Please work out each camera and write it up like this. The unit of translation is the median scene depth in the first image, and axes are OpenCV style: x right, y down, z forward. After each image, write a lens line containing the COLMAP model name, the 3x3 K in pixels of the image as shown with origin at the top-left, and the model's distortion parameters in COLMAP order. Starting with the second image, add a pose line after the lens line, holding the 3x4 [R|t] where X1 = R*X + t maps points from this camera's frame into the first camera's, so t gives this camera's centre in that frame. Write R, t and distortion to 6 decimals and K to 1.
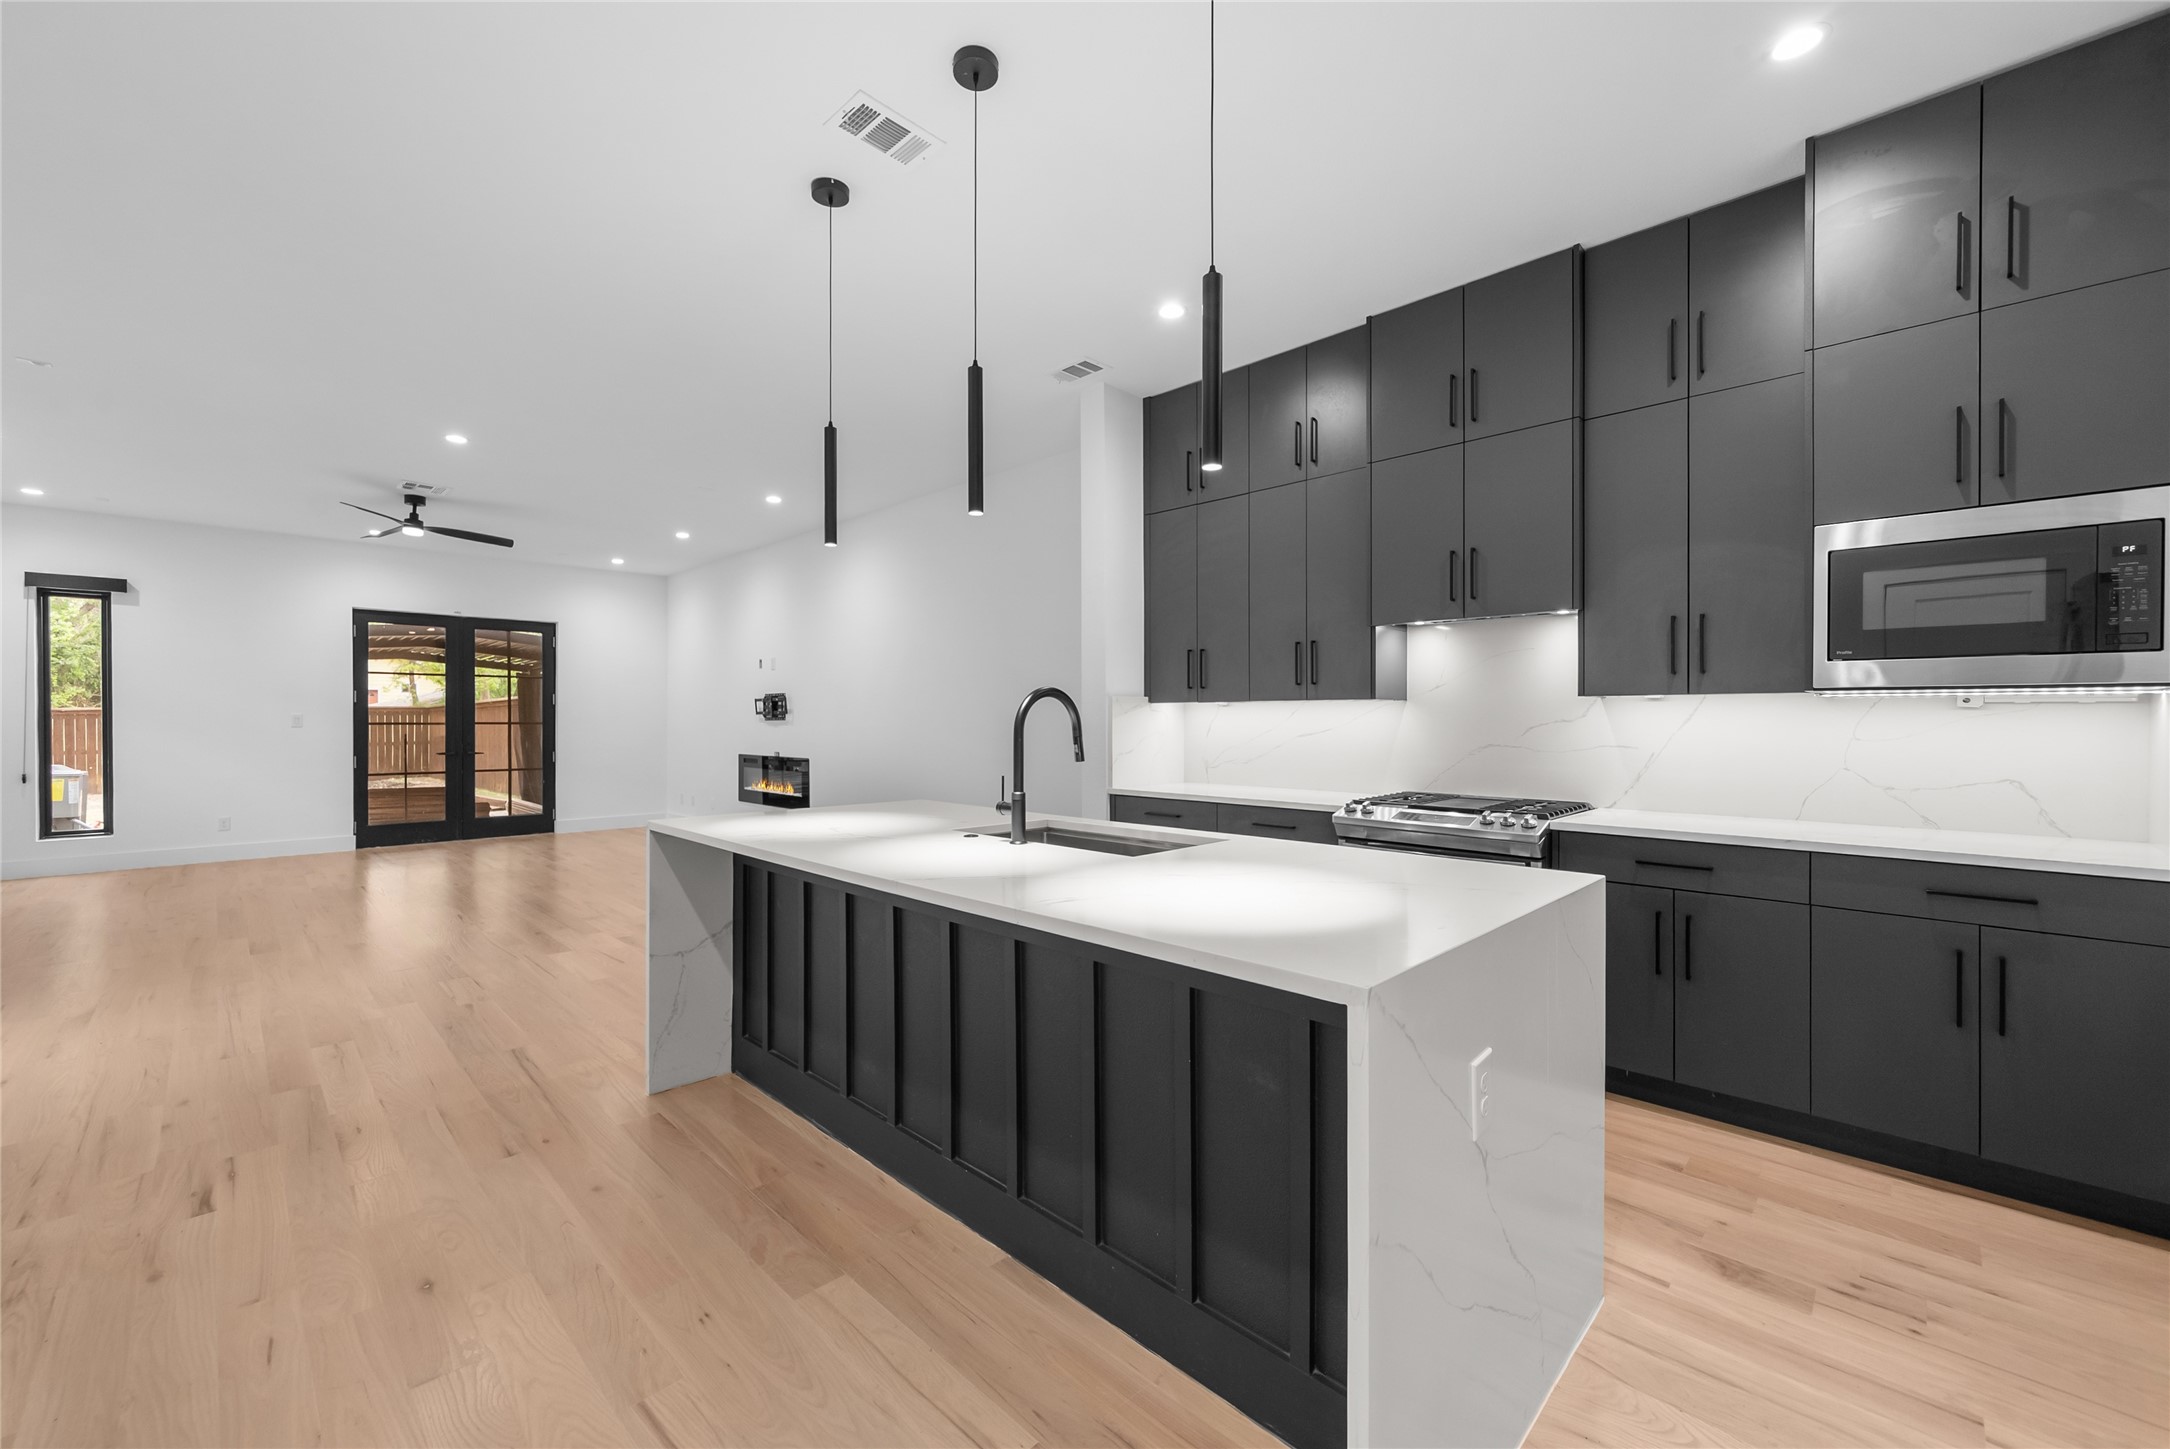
lens RADIAL K [[849.7, 0, 1063.3], [0, 849.7, 726.1], [0, 0, 1]] dist [-0.002759, 0.000372]
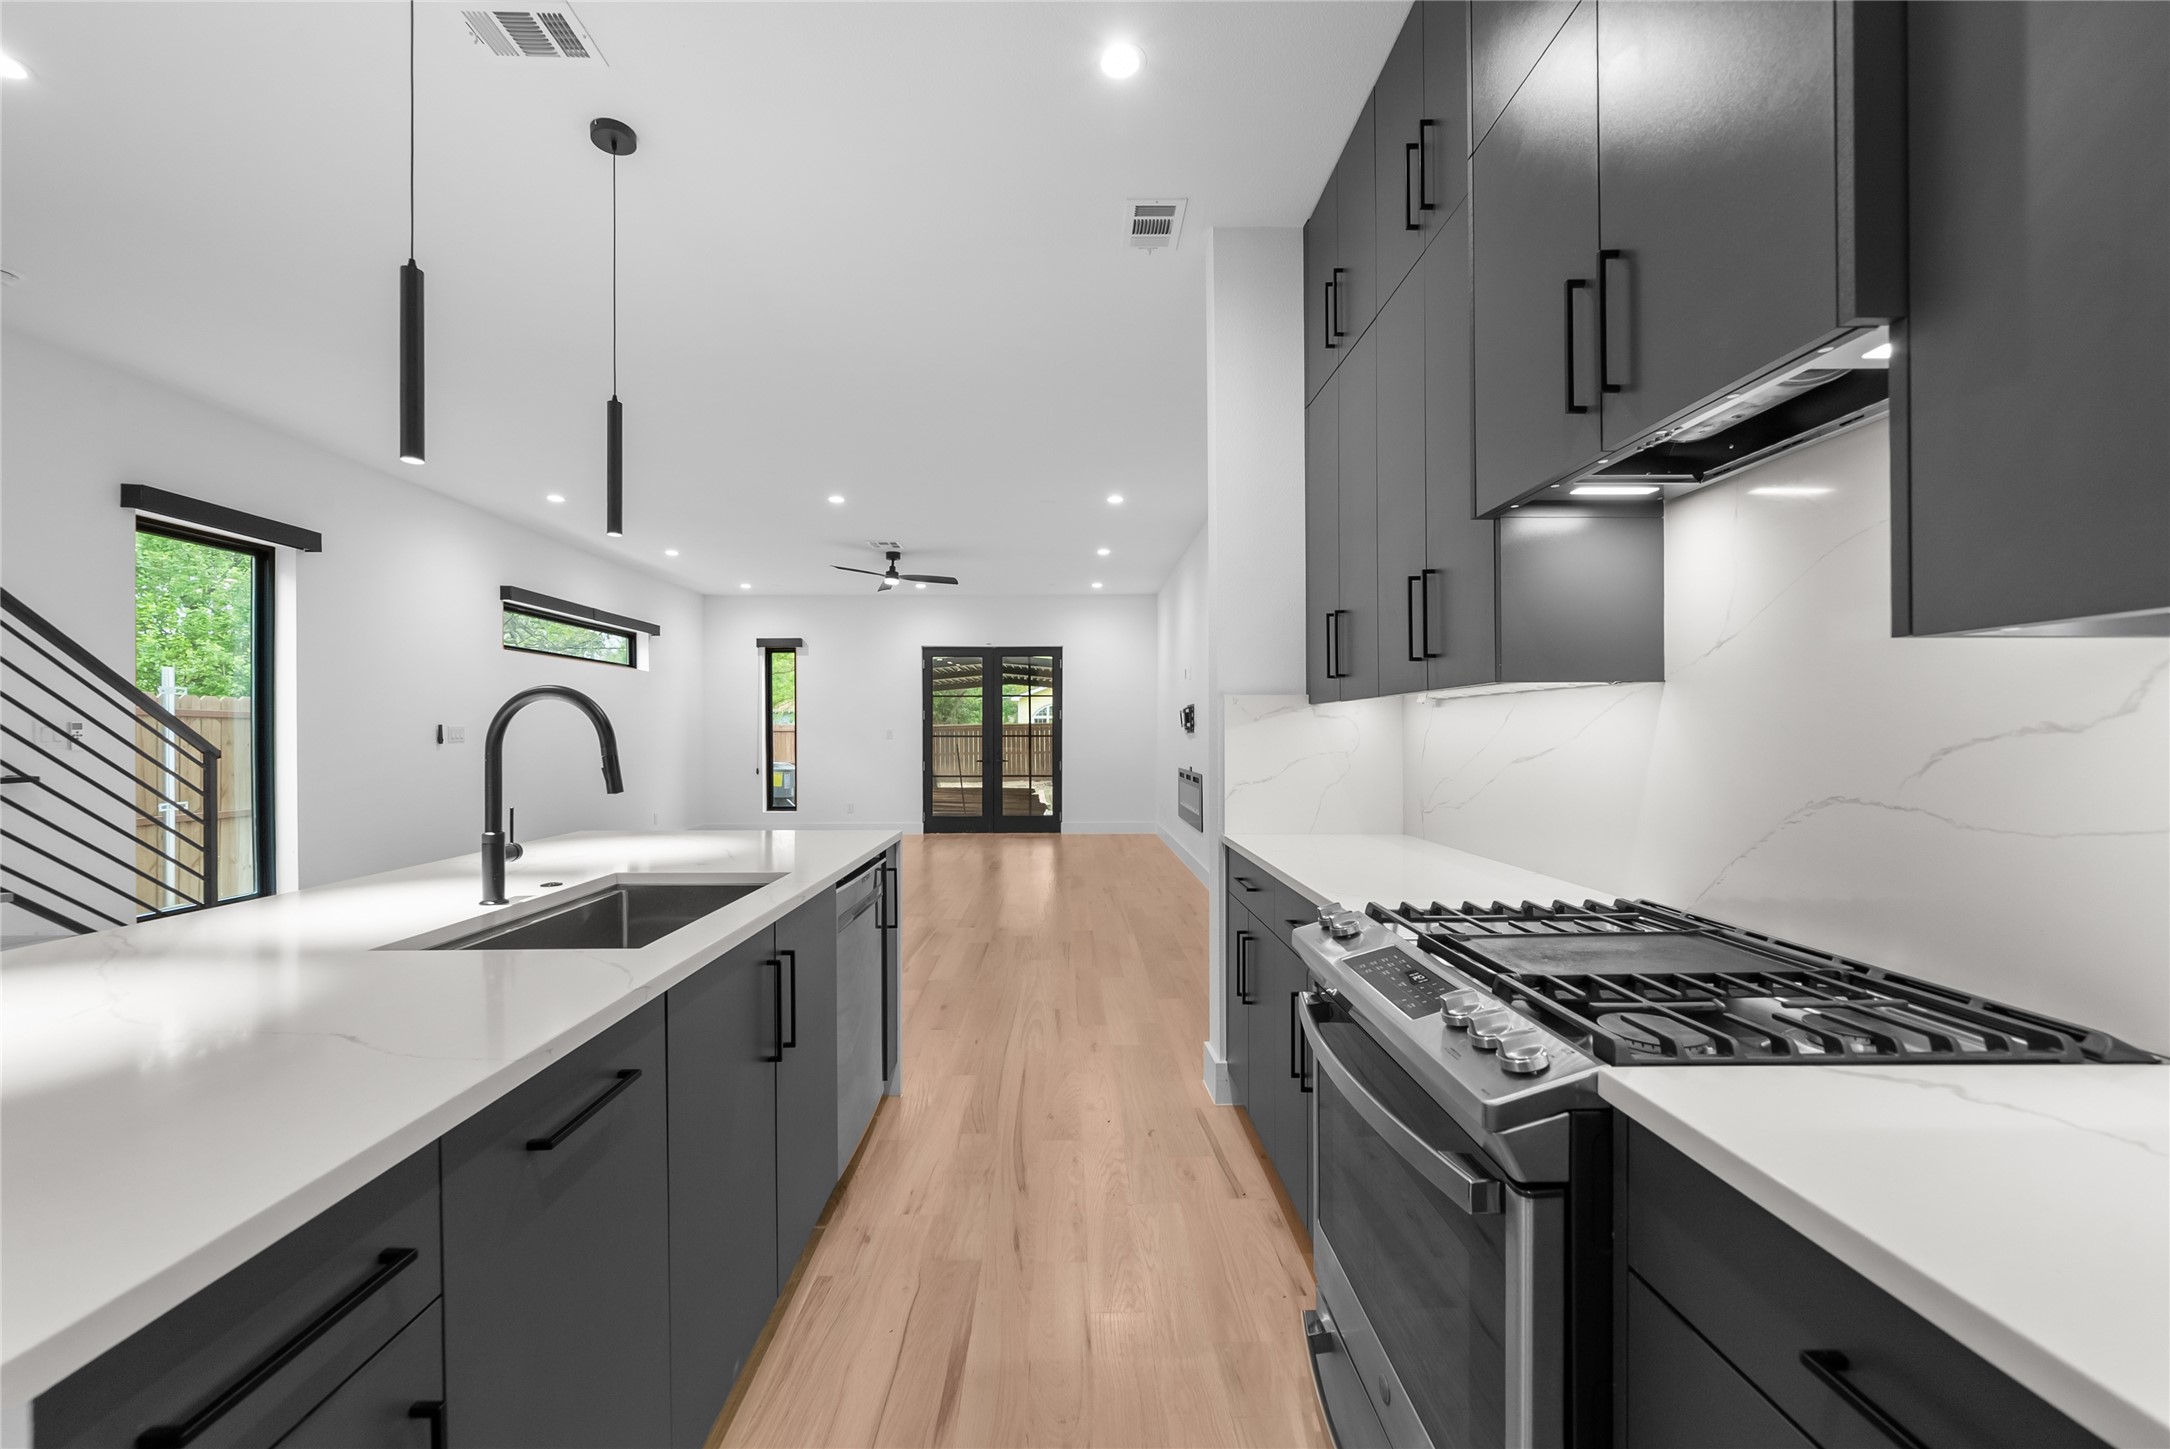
lens RADIAL K [[849.7, 0, 1075.5], [0, 849.7, 728.7], [0, 0, 1]] dist [-0.002759, 0.000372]
pose [[0.716287, -0.005918, -0.697781, 0.269587], [-0.002174, 0.999940, -0.010713, -0.000926], [0.697802, 0.009190, 0.716231, 0.278248]]
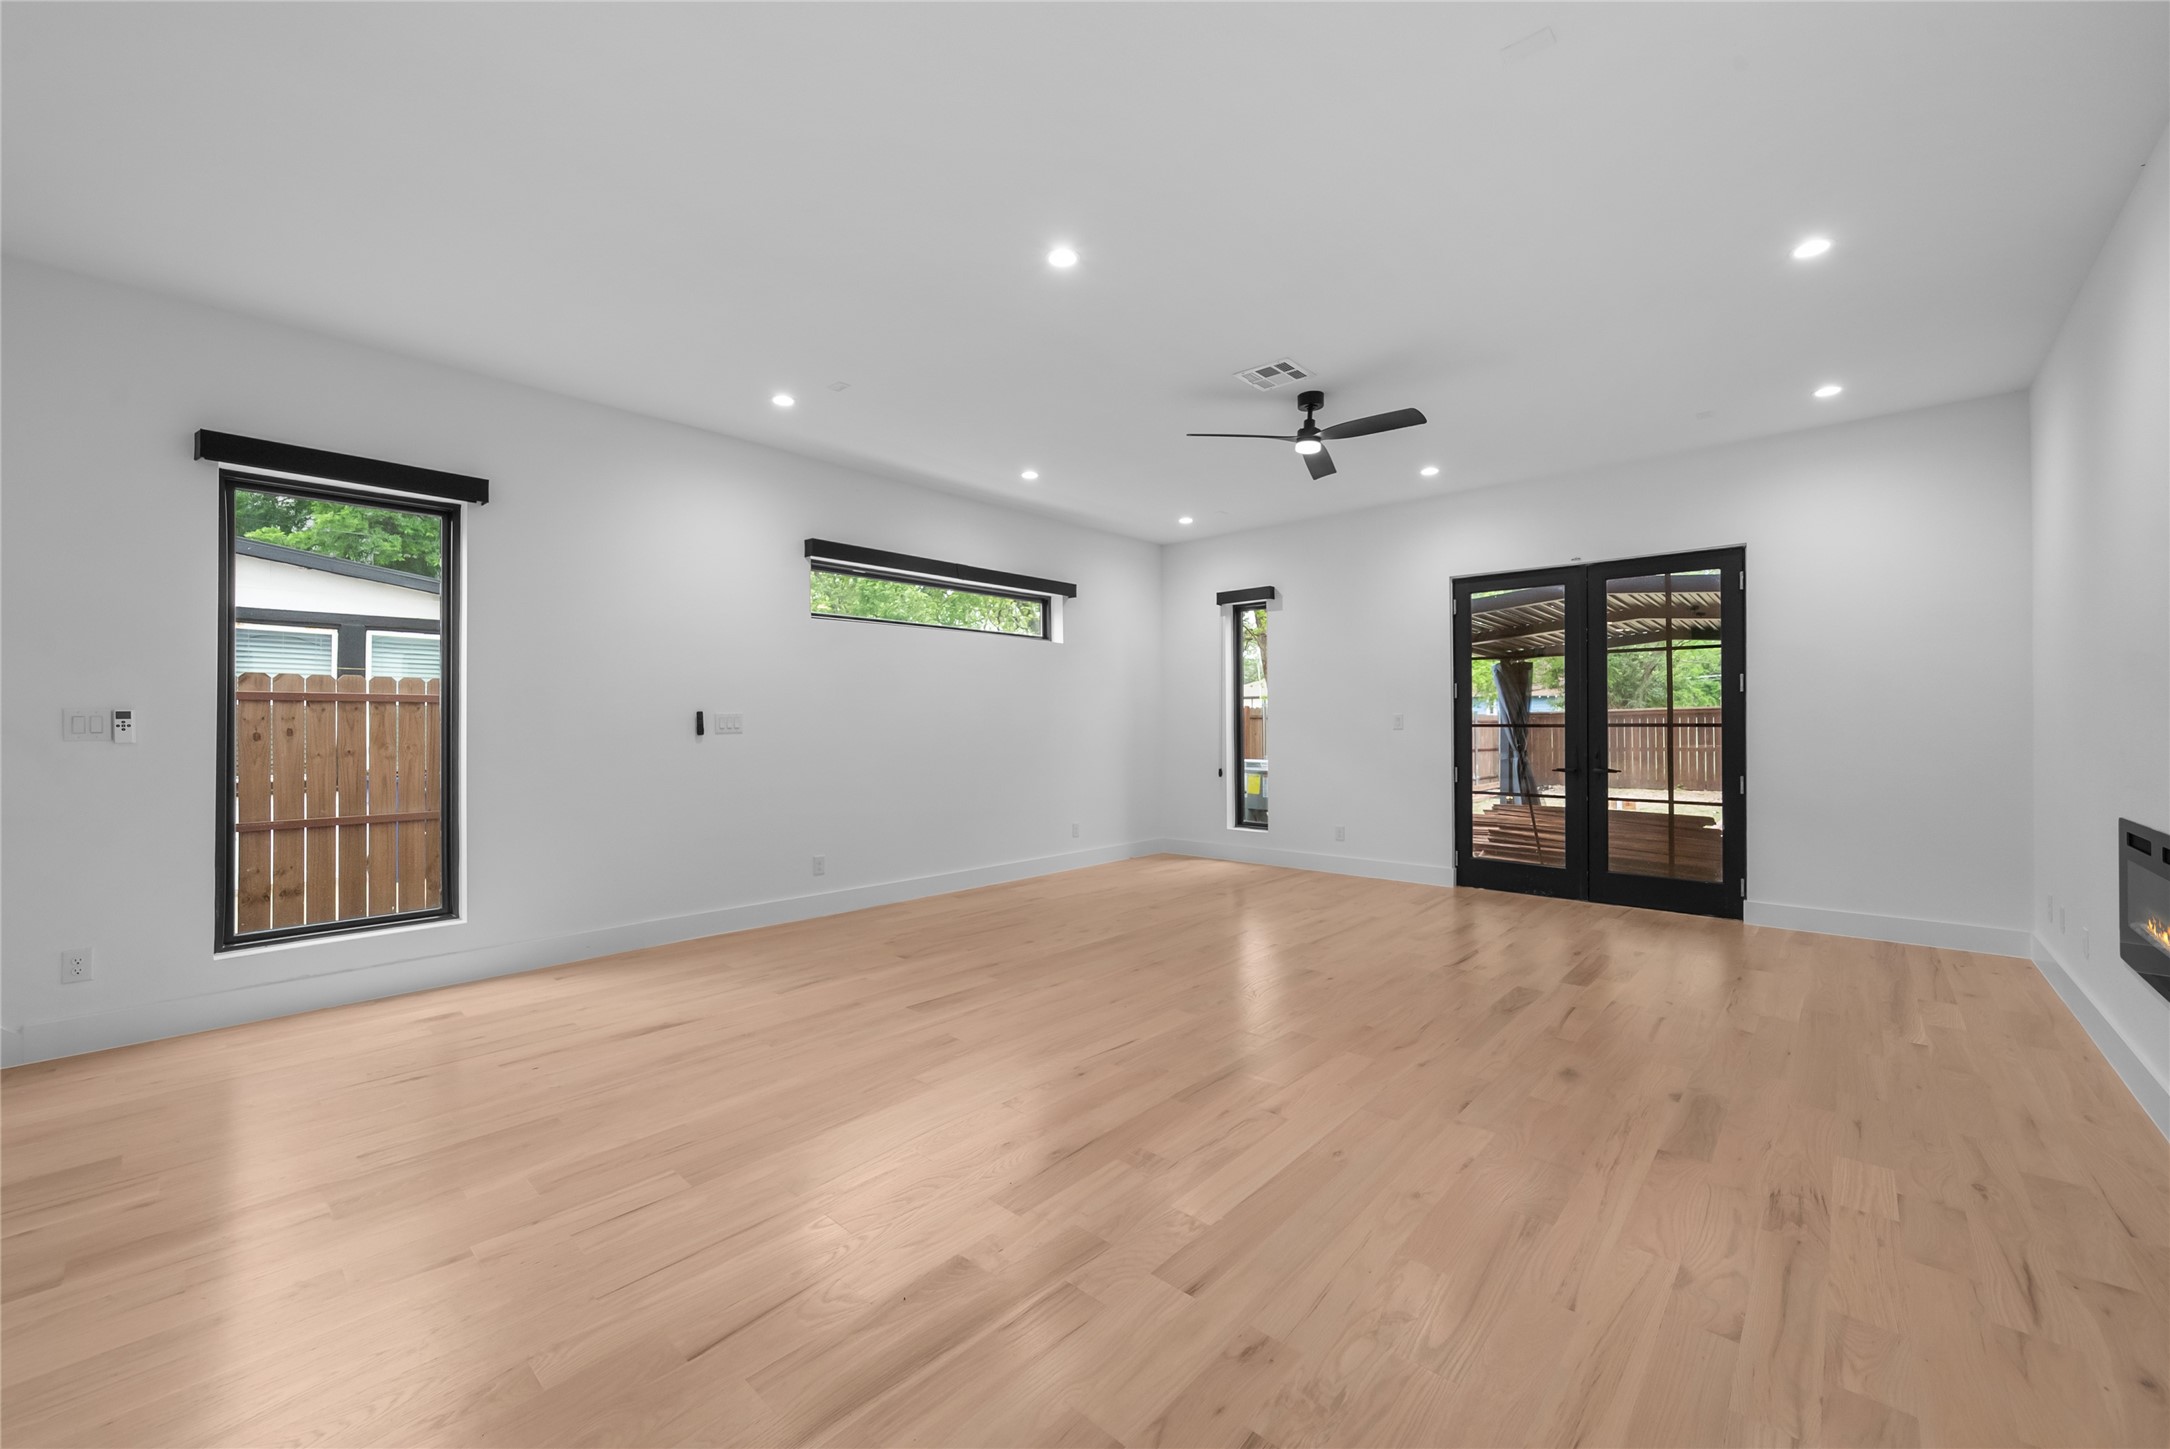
lens RADIAL K [[849.7, 0, 1069.6], [0, 849.7, 717.2], [0, 0, 1]] dist [-0.002759, 0.000372]
pose [[0.035529, -0.007550, -0.999340, -0.079455], [-0.003684, 0.999964, -0.007685, -0.003806], [0.999362, 0.003955, 0.035500, 0.725204]]
